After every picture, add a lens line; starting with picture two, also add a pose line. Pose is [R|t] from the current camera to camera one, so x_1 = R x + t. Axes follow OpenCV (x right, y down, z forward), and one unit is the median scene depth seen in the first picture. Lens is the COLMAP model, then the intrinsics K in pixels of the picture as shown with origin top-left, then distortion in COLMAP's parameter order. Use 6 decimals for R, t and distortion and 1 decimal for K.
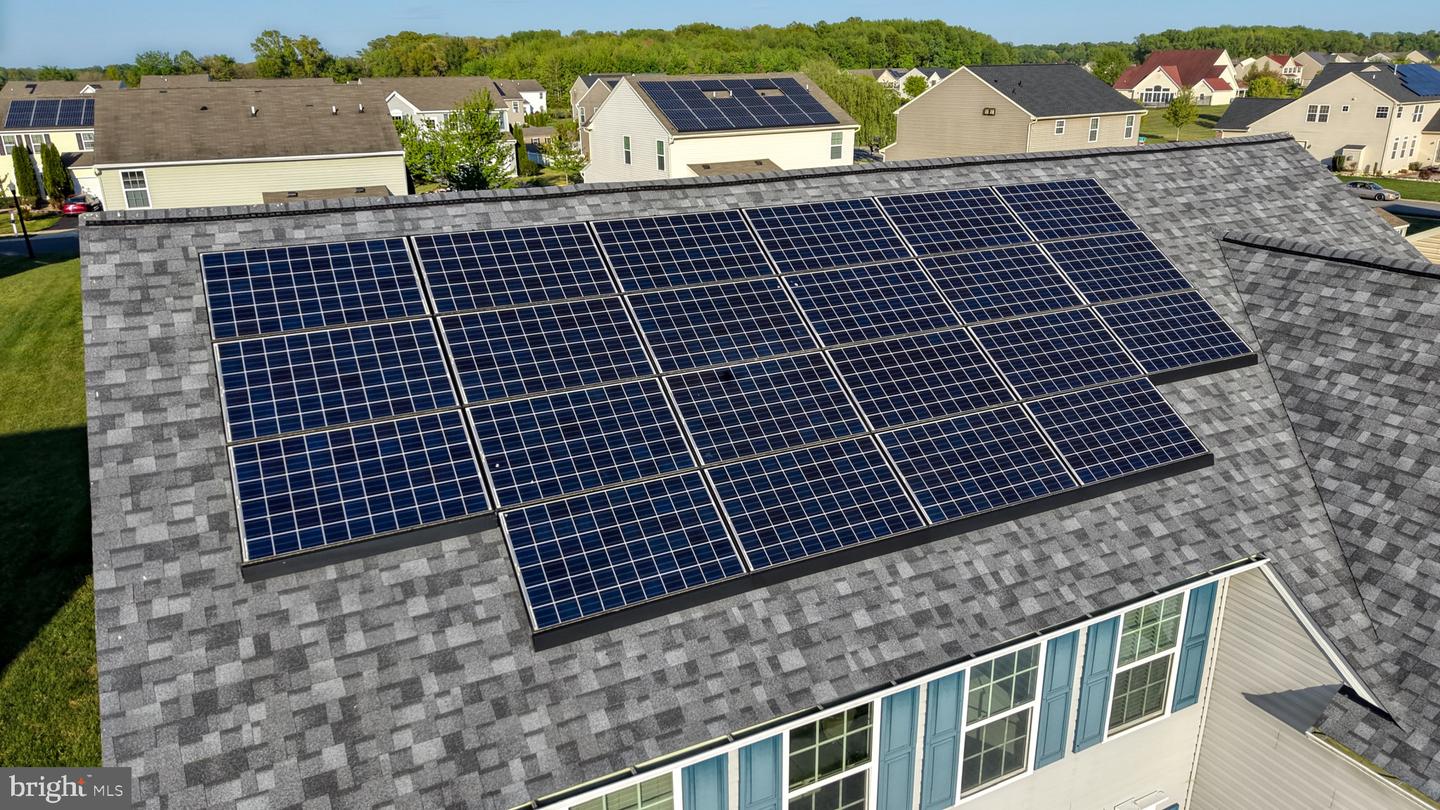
lens RADIAL K [[961.5, 0, 720.0], [0, 961.5, 405.0], [0, 0, 1]] dist [0.023586, -0.022279]
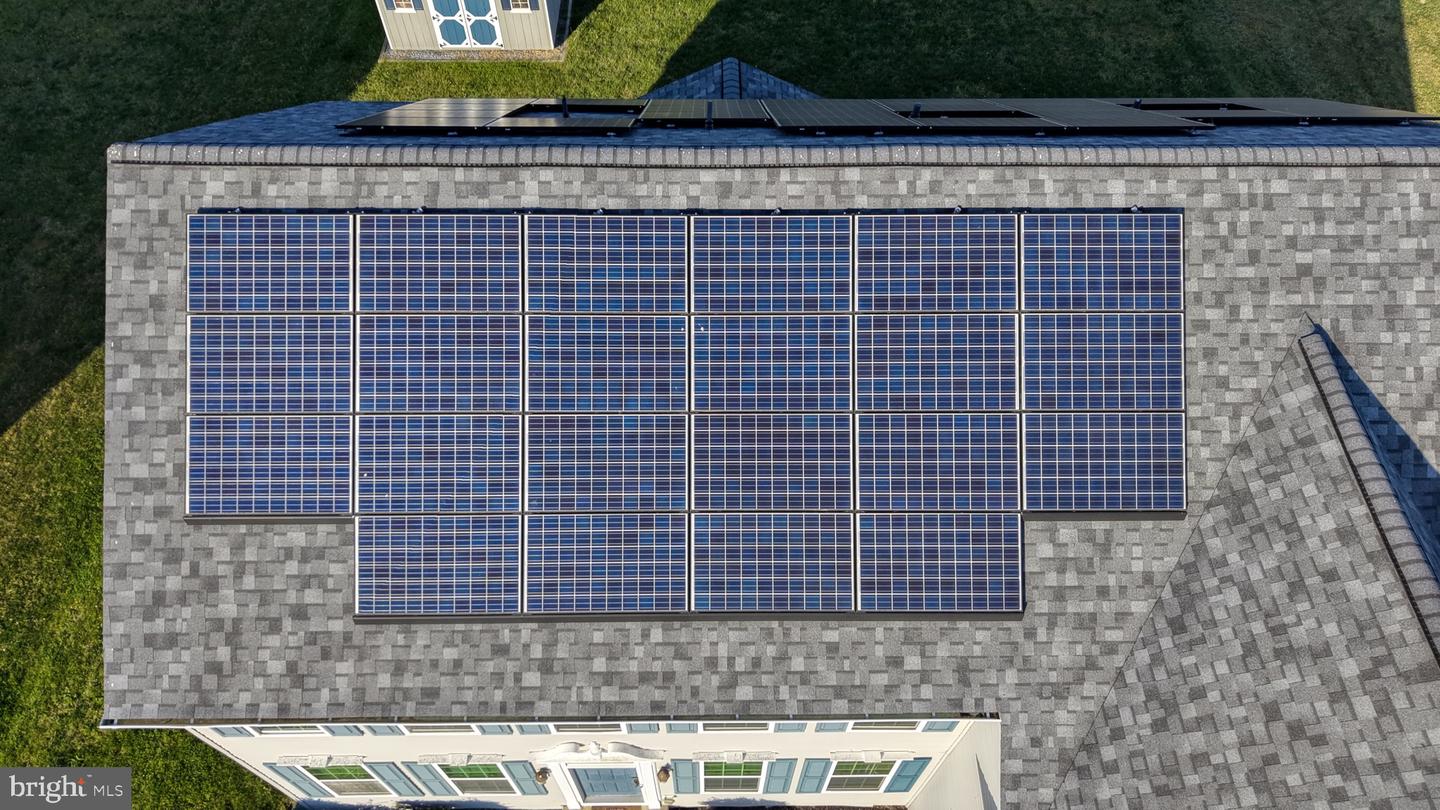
lens RADIAL K [[961.5, 0, 720.0], [0, 961.5, 405.0], [0, 0, 1]] dist [0.023586, -0.022279]
pose [[0.899253, 0.372673, -0.229038, 0.514888], [-0.165200, 0.774163, 0.611049, -0.982671], [0.405034, -0.511651, 0.757734, 0.270316]]
